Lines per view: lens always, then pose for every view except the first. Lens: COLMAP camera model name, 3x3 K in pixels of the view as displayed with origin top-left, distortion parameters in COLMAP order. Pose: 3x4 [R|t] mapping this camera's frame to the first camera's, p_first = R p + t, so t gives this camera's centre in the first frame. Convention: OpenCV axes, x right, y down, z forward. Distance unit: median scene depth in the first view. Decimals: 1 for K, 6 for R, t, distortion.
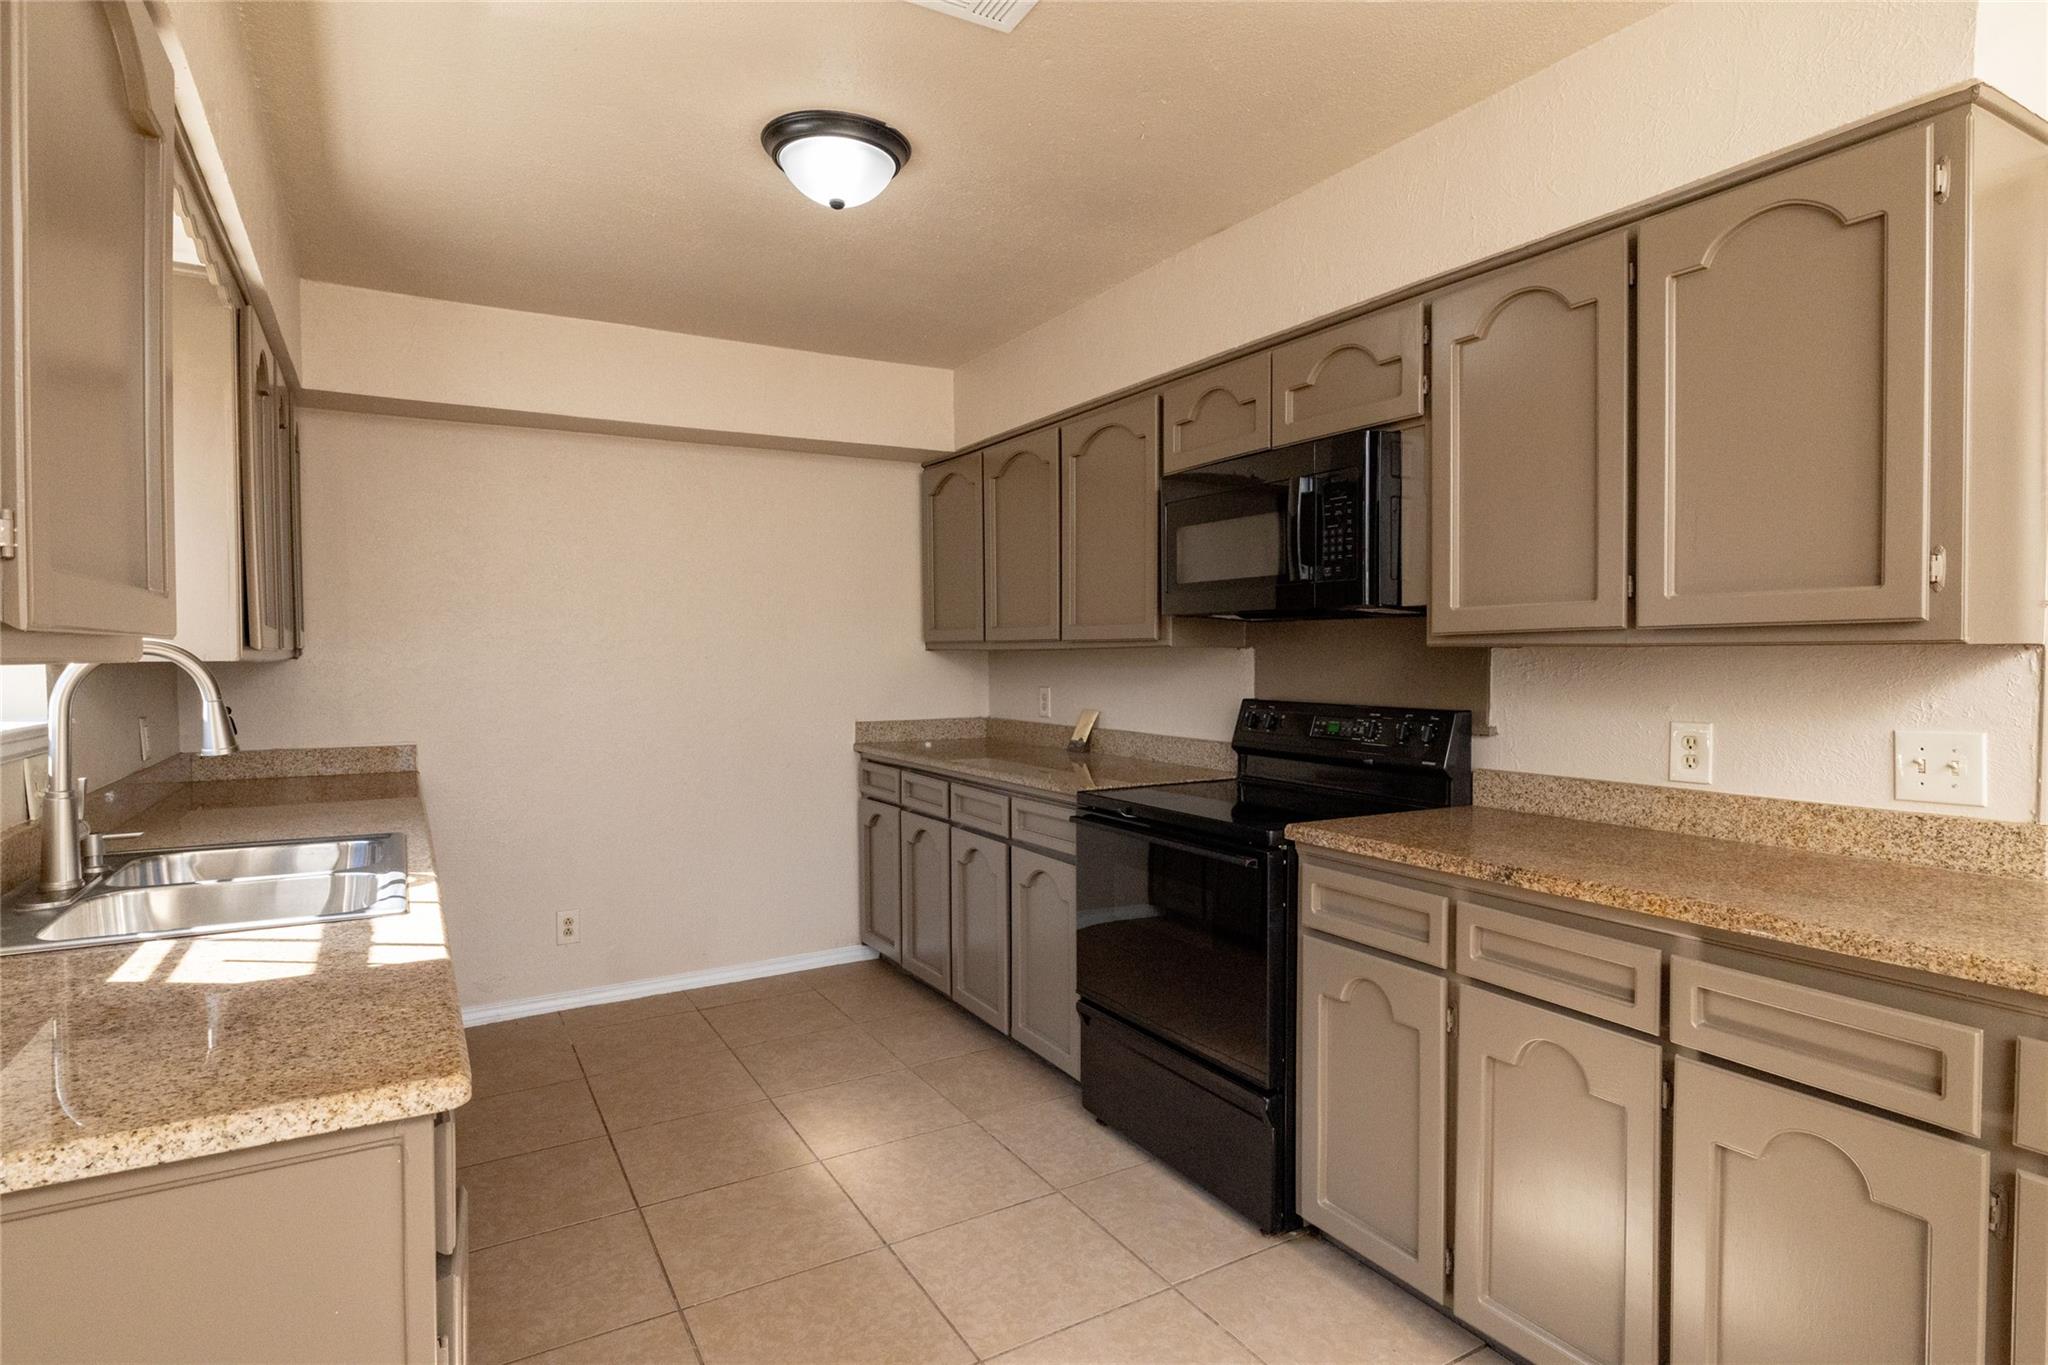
lens RADIAL K [[1077.2, 0, 1008.0], [0, 1077.2, 664.7], [0, 0, 1]] dist [0.004086, 0.001819]
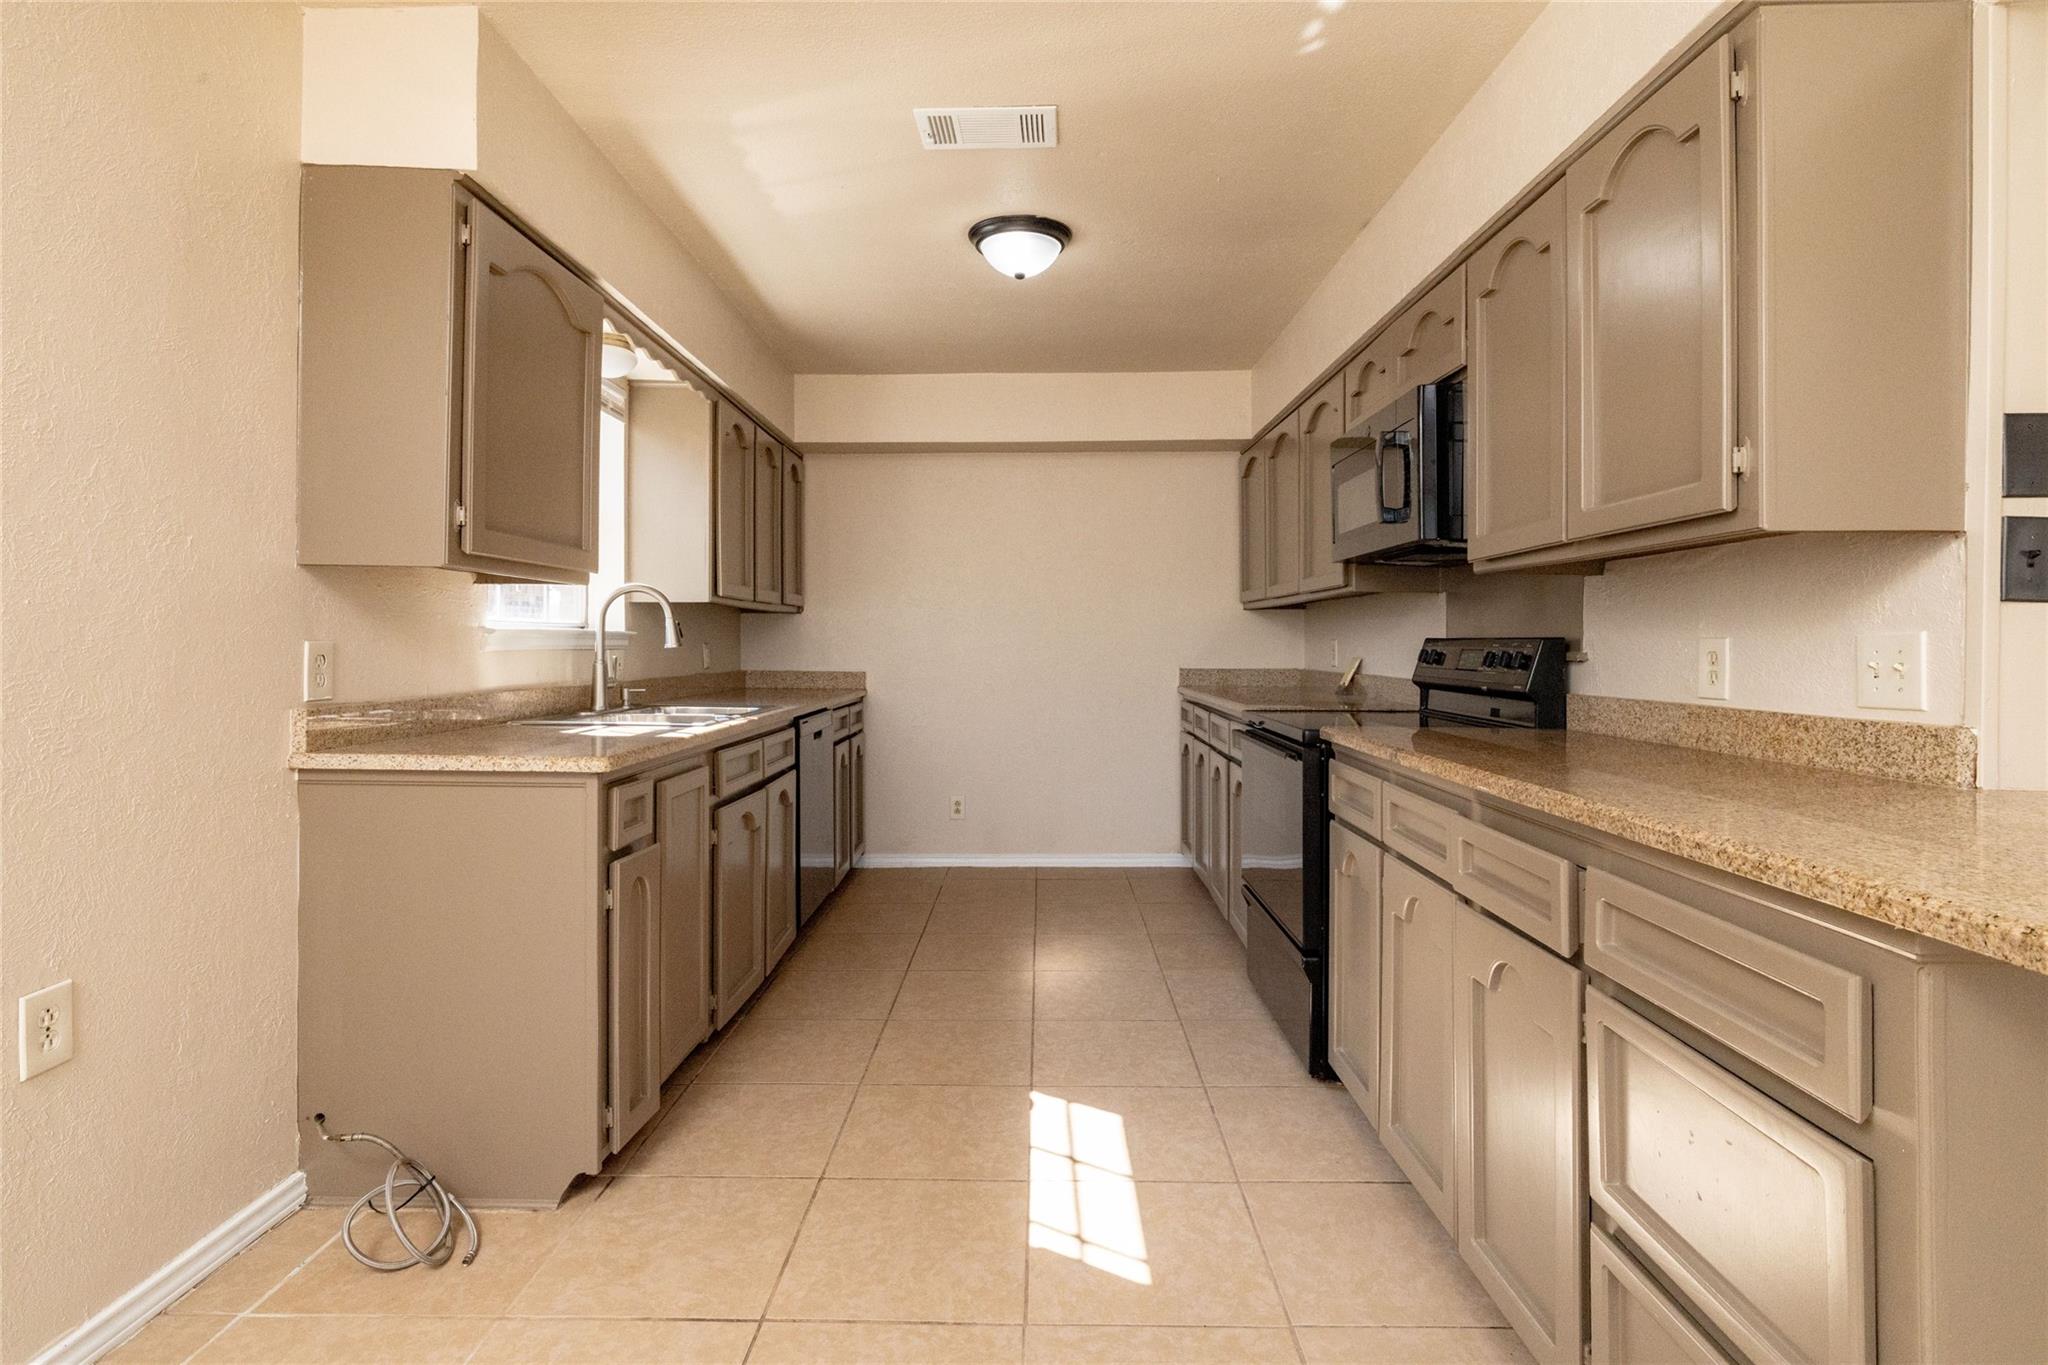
lens RADIAL K [[991.8, 0, 987.6], [0, 991.8, 621.1], [0, 0, 1]] dist [0.011024, 0.000540]
pose [[0.847005, -0.005257, -0.531560, 0.494221], [-0.012530, 0.999476, -0.029849, 0.065560], [0.531438, 0.031943, 0.846495, -0.114107]]
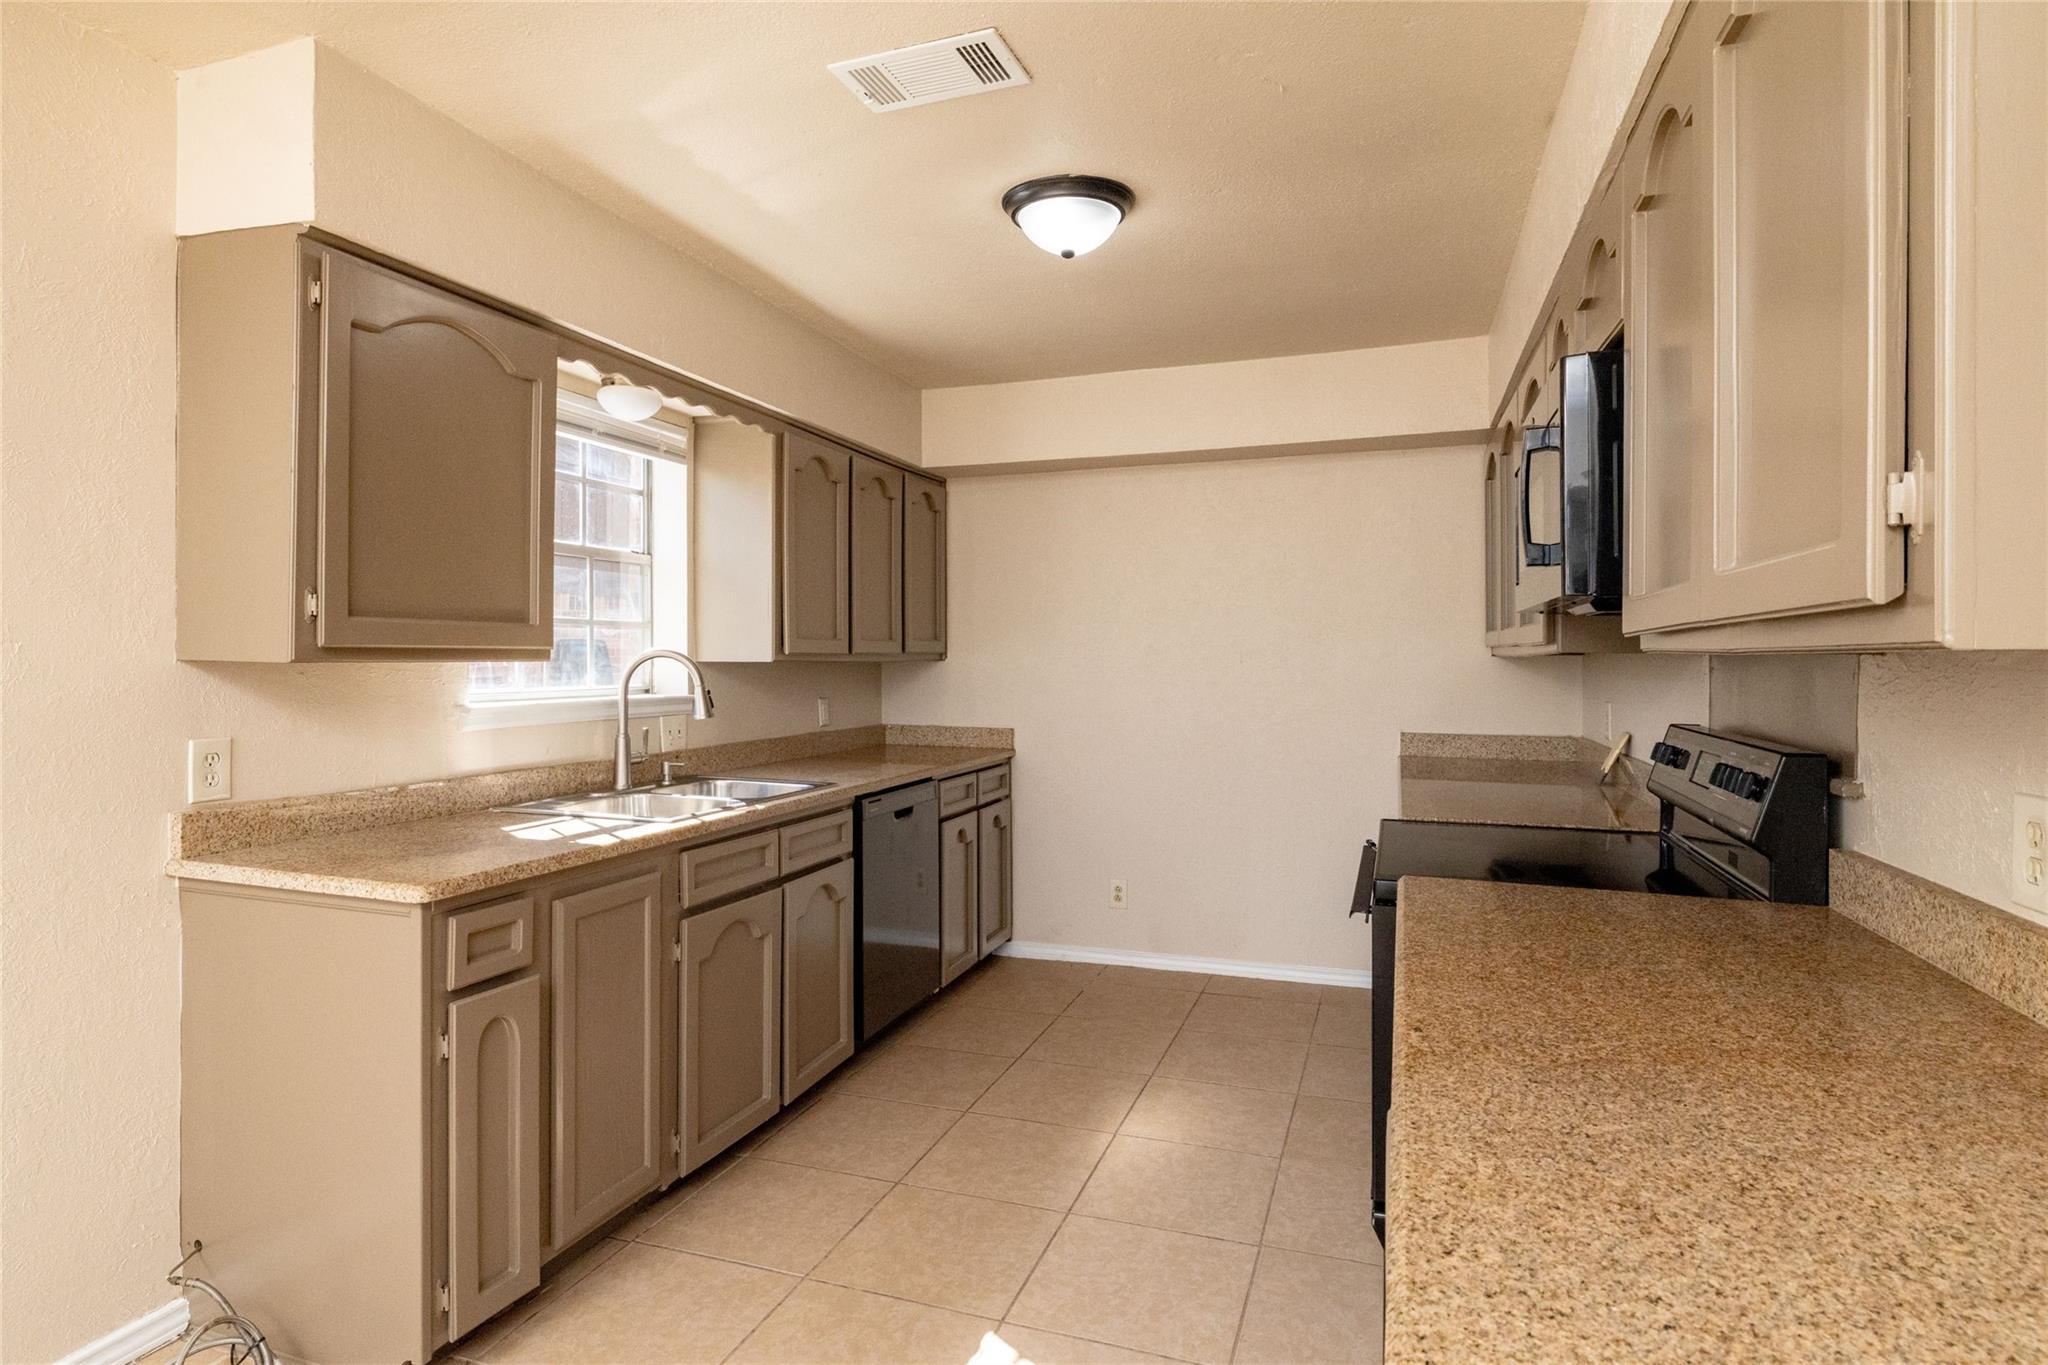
lens RADIAL K [[1077.2, 0, 984.2], [0, 1077.2, 643.7], [0, 0, 1]] dist [0.004086, 0.001819]
pose [[0.638205, -0.005882, -0.769844, 0.634562], [-0.011879, 0.999777, -0.017487, -0.005585], [0.769775, 0.020305, 0.637993, 0.232807]]
